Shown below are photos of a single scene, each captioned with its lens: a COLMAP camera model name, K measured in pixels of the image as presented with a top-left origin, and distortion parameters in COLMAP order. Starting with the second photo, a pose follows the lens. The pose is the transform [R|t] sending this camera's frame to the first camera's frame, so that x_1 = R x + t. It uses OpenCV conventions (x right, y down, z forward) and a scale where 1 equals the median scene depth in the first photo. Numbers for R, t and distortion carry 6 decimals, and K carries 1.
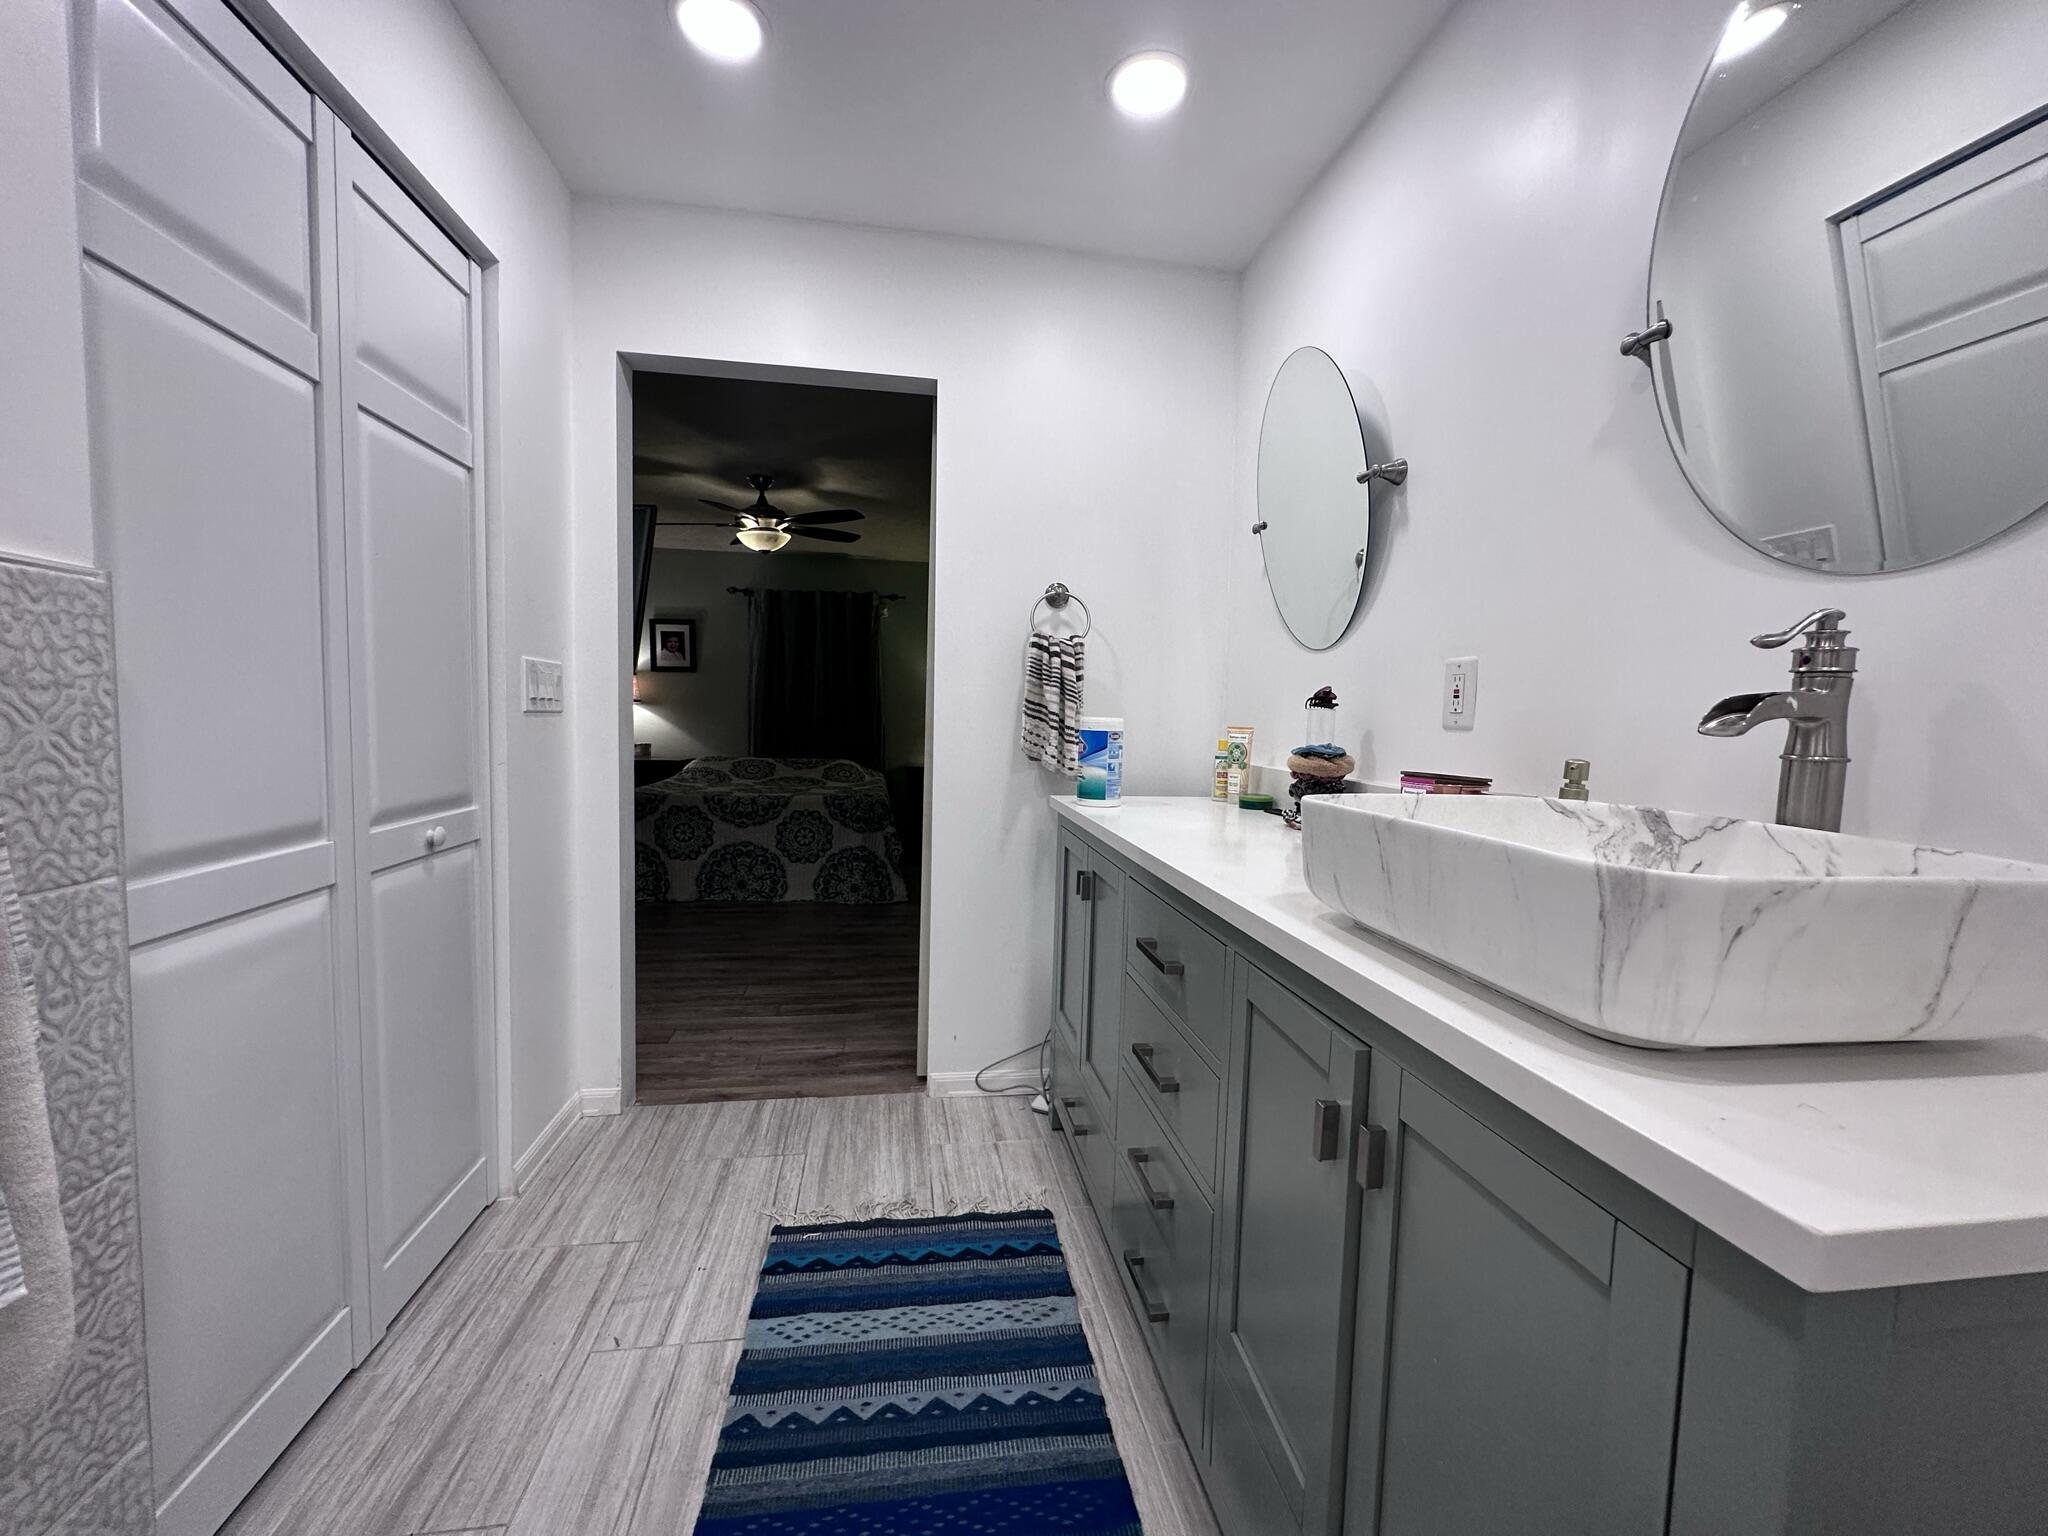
lens RADIAL K [[823.2, 0, 1022.8], [0, 823.2, 767.7], [0, 0, 1]] dist [-0.005559, 0.001024]
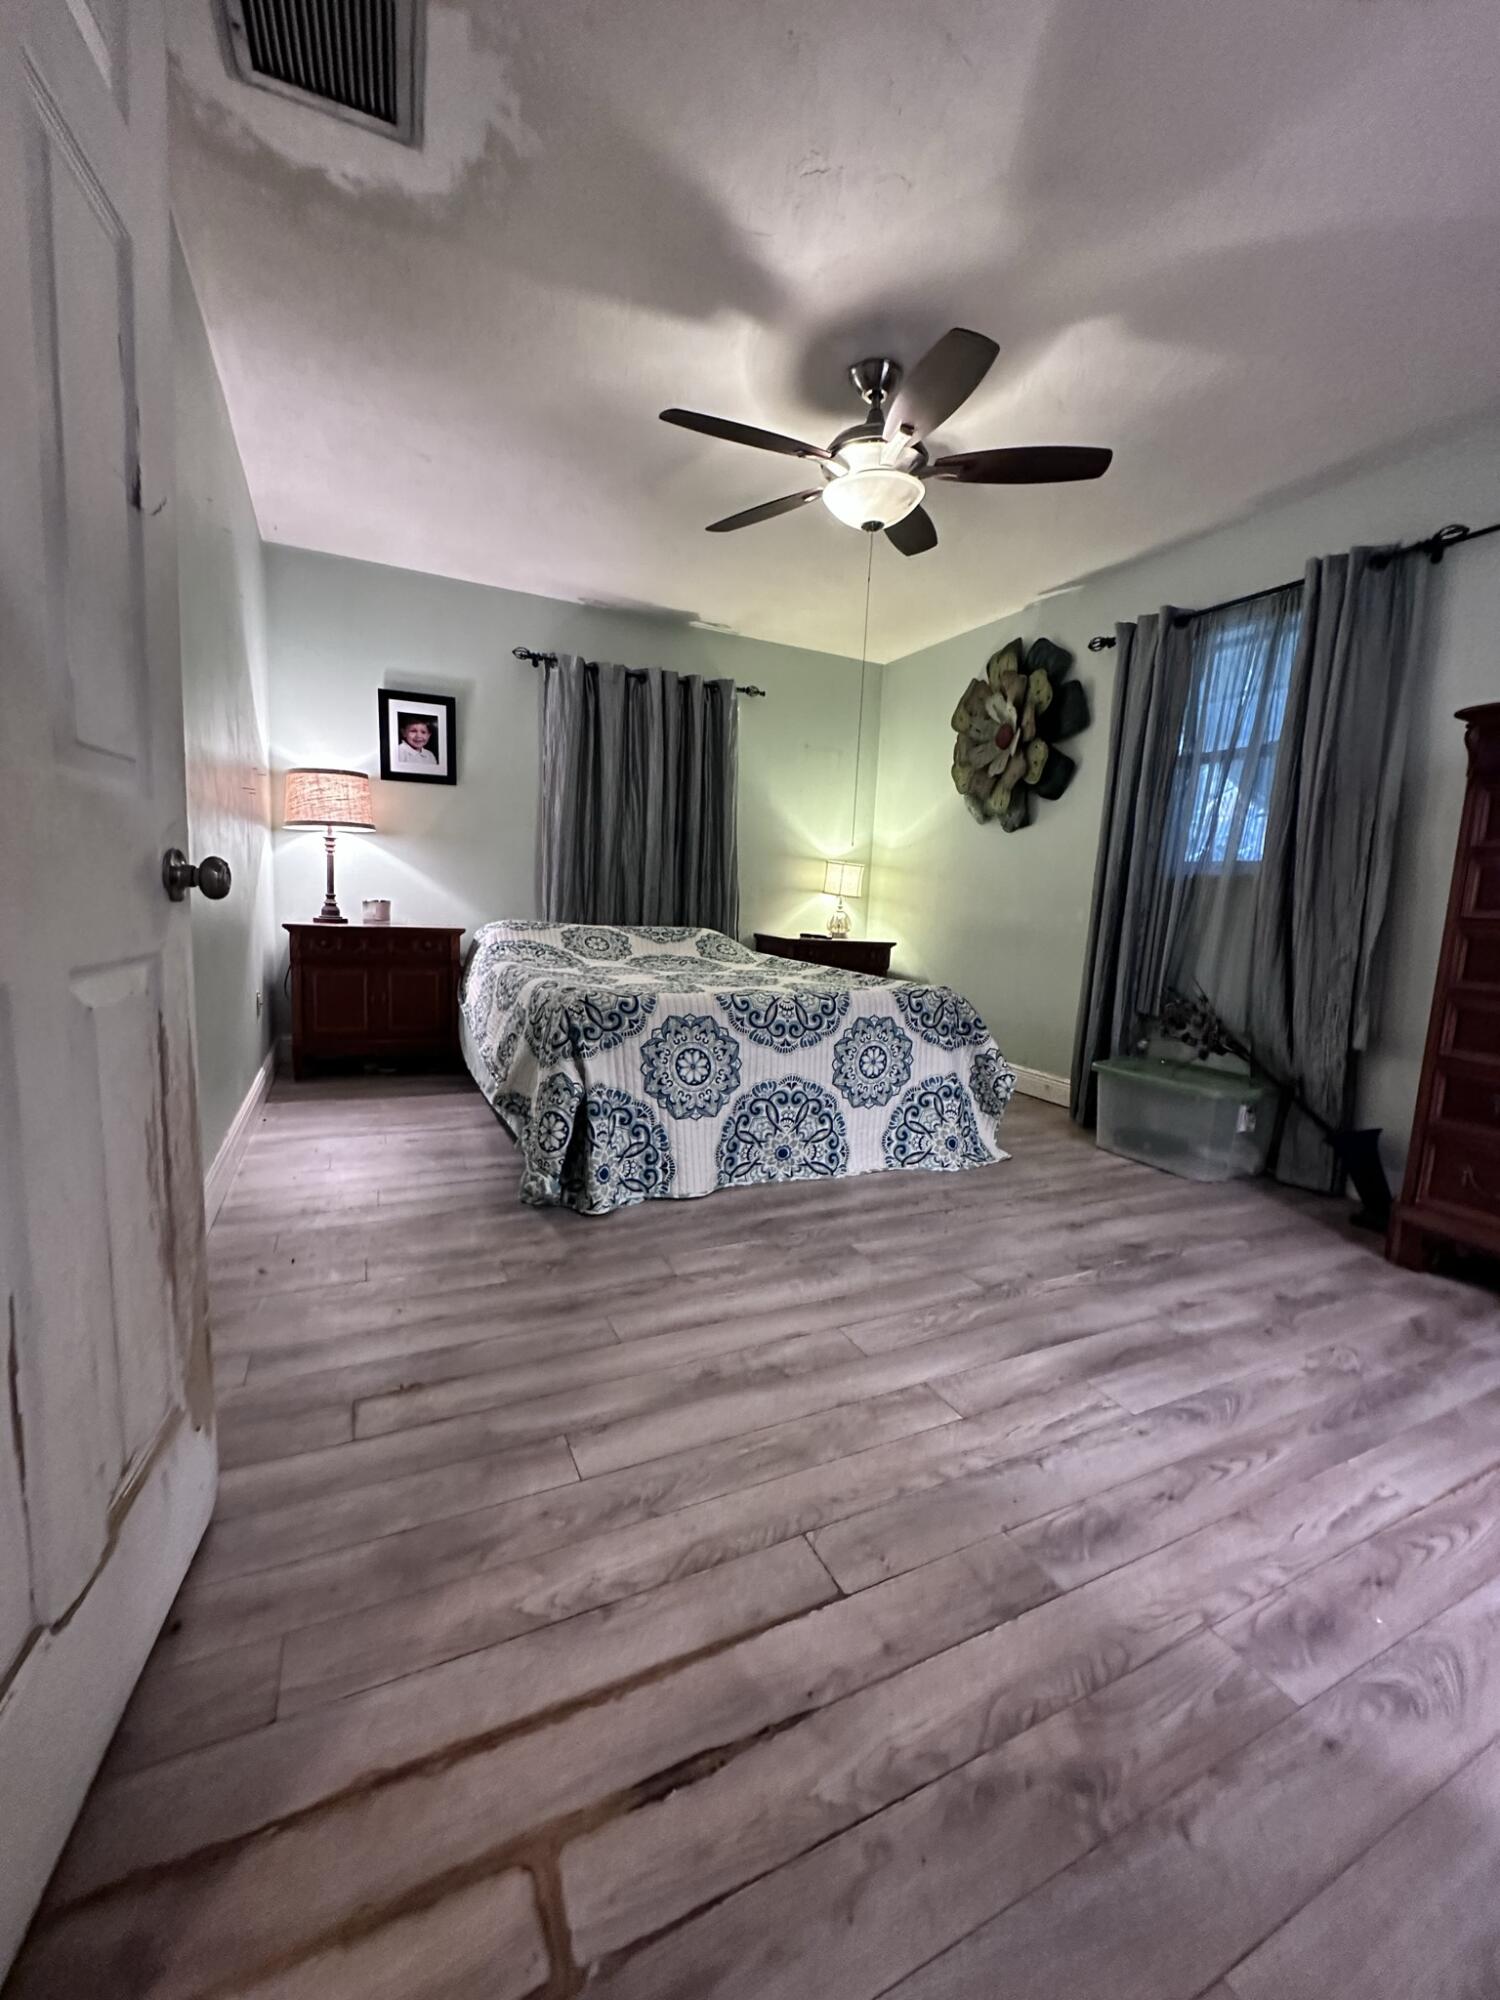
lens RADIAL K [[803.9, 0, 749.9], [0, 803.9, 996.6], [0, 0, 1]] dist [-0.005559, 0.001024]
pose [[0.956599, -0.019363, 0.290763, -0.520181], [-0.001892, 0.997356, 0.072642, -0.003062], [-0.291401, -0.070039, 0.954033, 0.497775]]
